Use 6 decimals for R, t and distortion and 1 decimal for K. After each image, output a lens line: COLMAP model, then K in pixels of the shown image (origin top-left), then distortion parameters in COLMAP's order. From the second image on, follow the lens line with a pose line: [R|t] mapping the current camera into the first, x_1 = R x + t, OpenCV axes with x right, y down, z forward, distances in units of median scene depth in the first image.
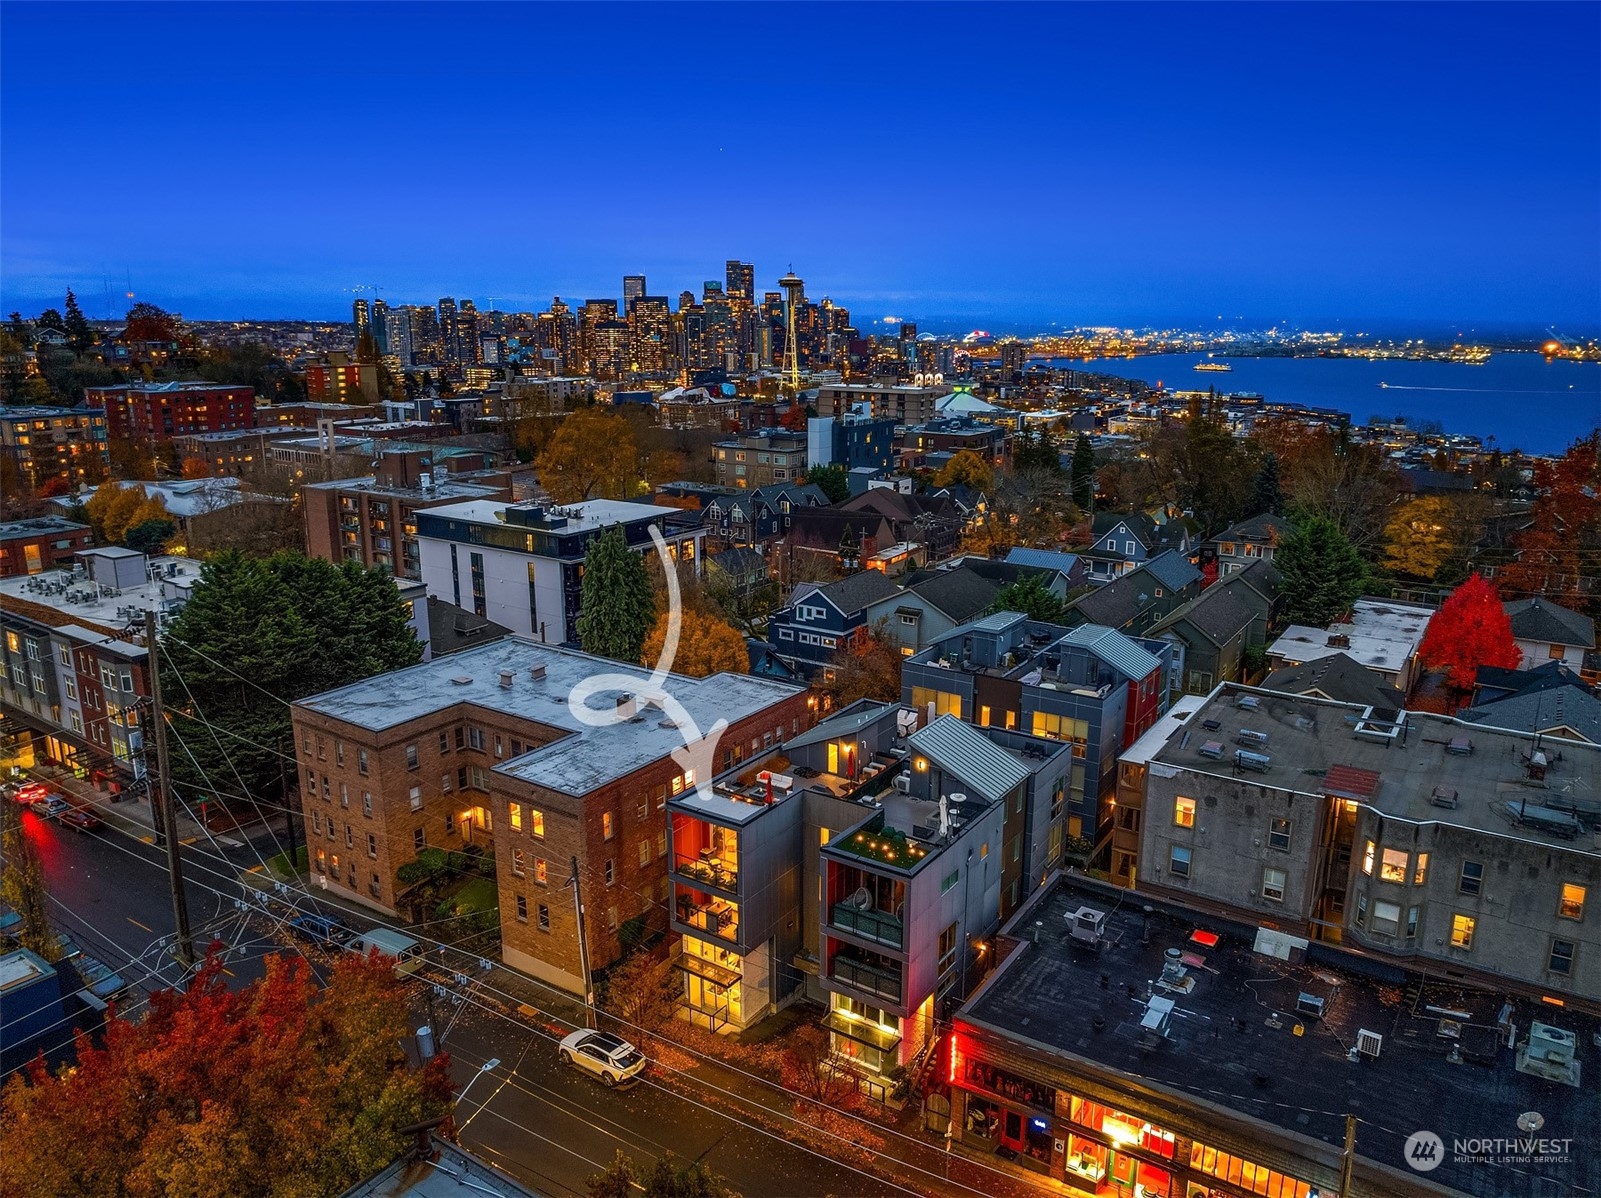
lens RADIAL K [[1140.2, 0, 800.5], [0, 1140.2, 599.0], [0, 0, 1]] dist [-0.035071, -0.000841]
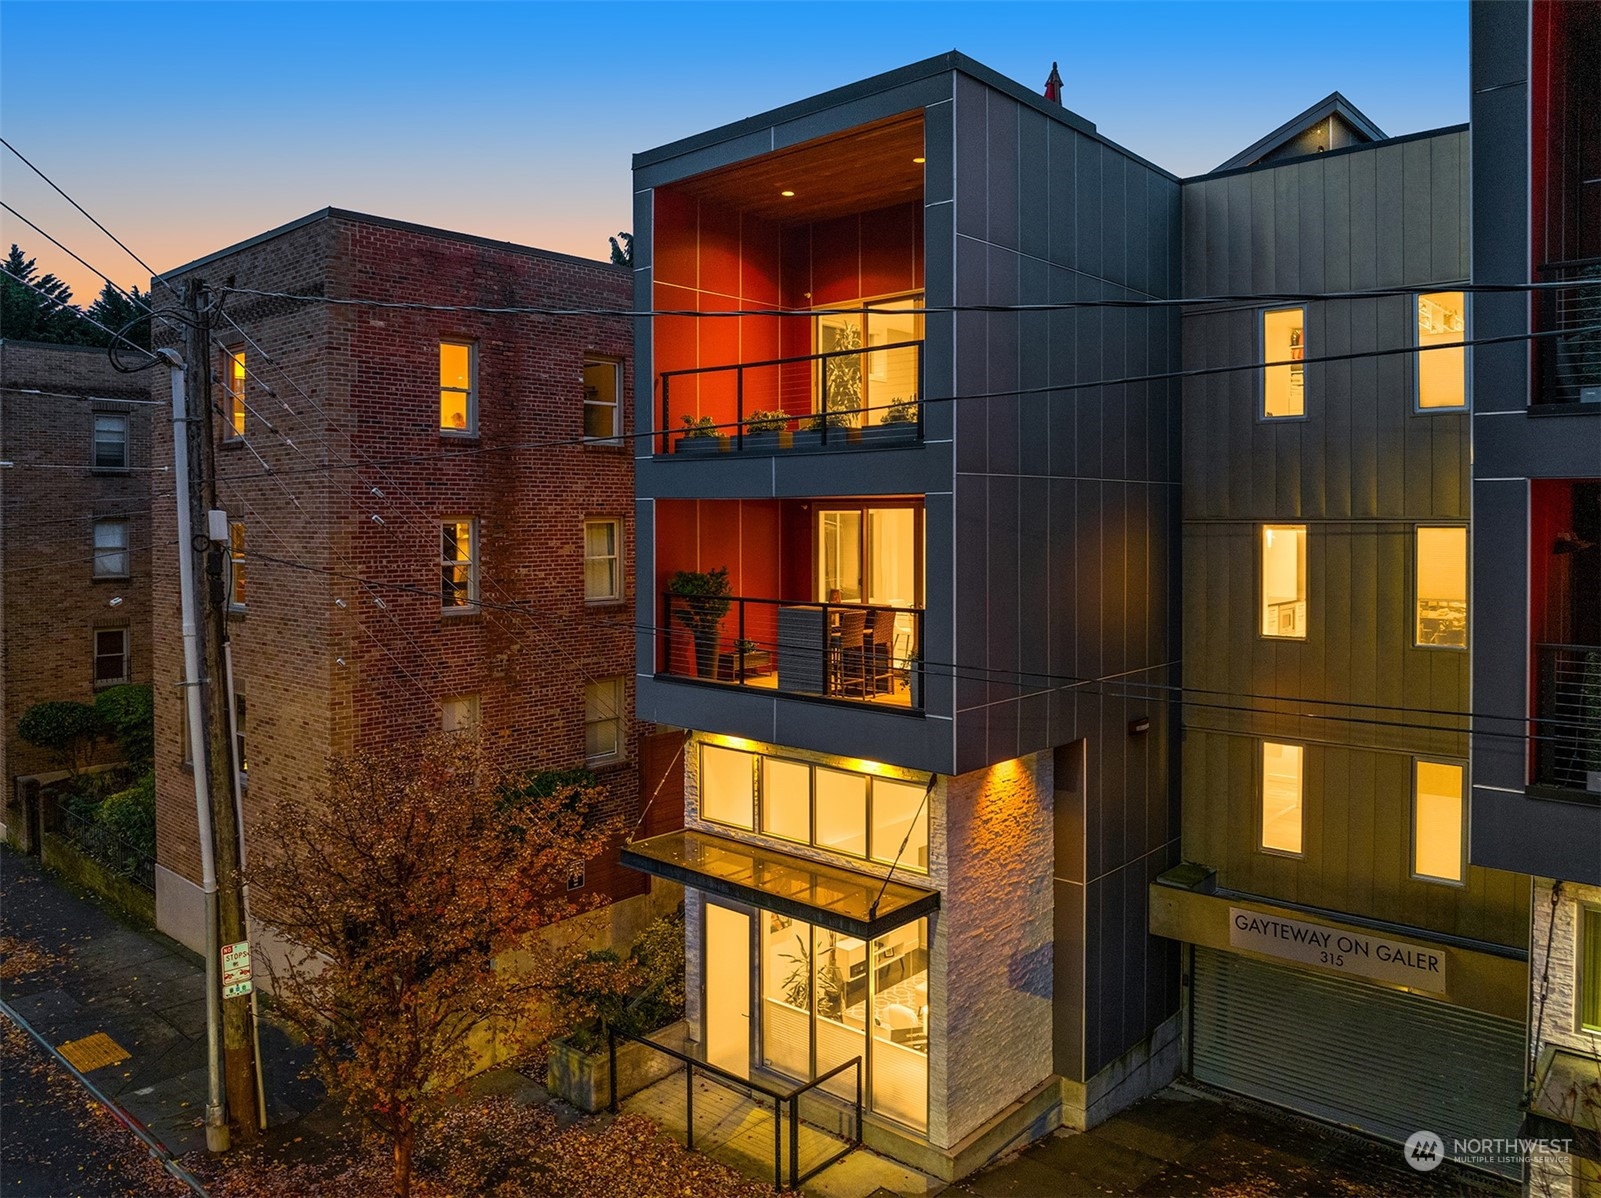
lens RADIAL K [[1140.2, 0, 800.5], [0, 1140.2, 599.0], [0, 0, 1]] dist [-0.035071, -0.000841]
pose [[0.990727, 0.005449, -0.135761, -0.047248], [-0.030604, 0.982467, -0.183909, 0.308563], [0.132379, 0.186358, 0.973523, 0.766272]]
